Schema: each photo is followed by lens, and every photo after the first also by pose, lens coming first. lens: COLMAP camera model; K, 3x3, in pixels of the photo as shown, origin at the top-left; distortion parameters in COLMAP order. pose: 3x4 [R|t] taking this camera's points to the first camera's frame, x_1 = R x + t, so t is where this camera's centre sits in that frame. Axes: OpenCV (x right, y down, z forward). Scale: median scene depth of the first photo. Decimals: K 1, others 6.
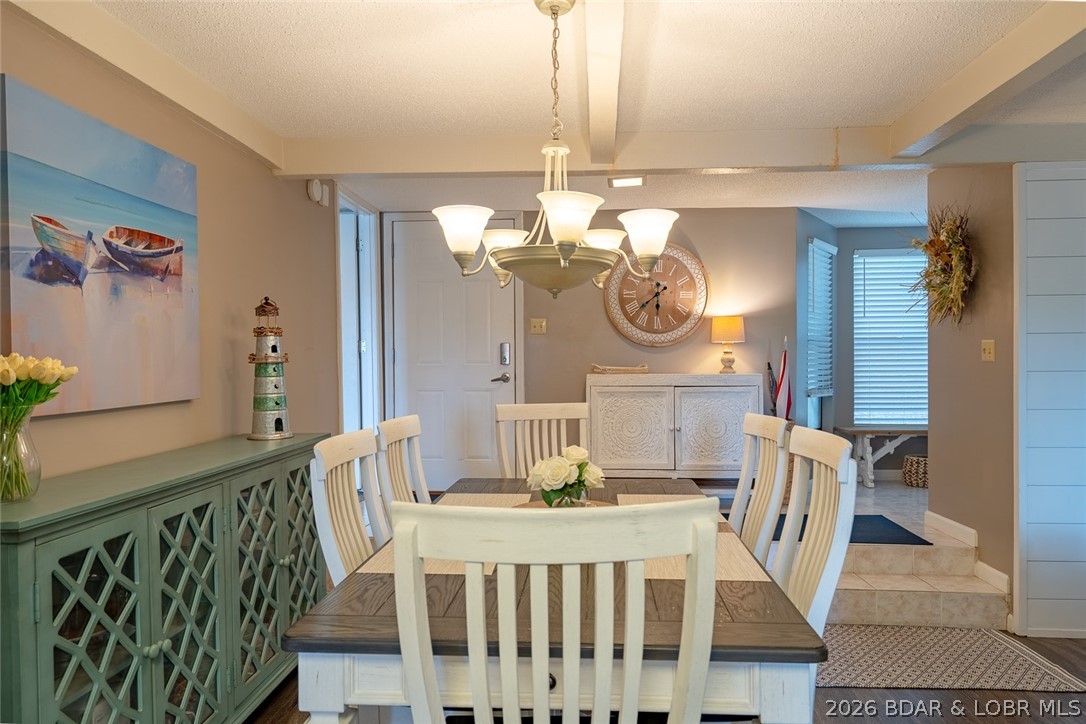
lens RADIAL K [[713.0, 0, 543.0], [0, 713.0, 362.0], [0, 0, 1]] dist [0.000798, 0.000935]
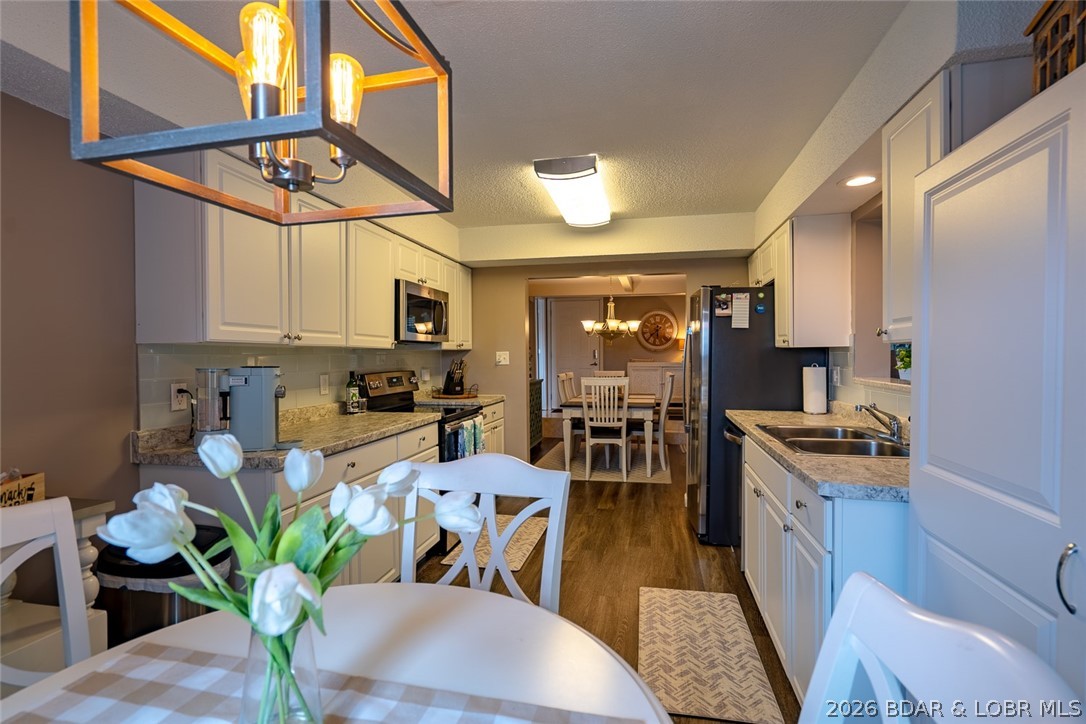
lens RADIAL K [[508.7, 0, 545.6], [0, 508.7, 361.6], [0, 0, 1]] dist [-0.000893, 0.000365]
pose [[0.990130, 0.002379, -0.140129, 0.040456], [-0.001349, 0.999971, 0.007442, 0.001949], [0.140143, -0.007179, 0.990105, -1.391317]]
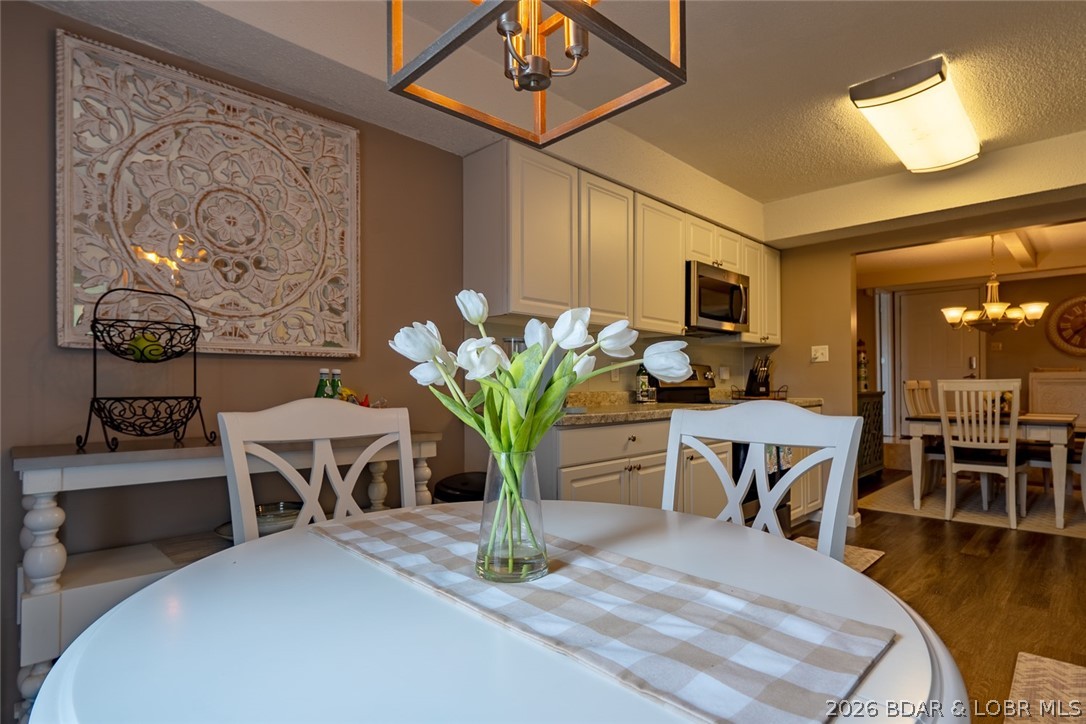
lens RADIAL K [[559.9, 0, 547.6], [0, 559.9, 382.8], [0, 0, 1]] dist [-0.001006, 0.001130]
pose [[0.760109, 0.003278, -0.649787, 0.089275], [-0.005555, 0.999984, -0.001453, 0.084355], [0.649771, 0.004714, 0.760115, -1.388730]]
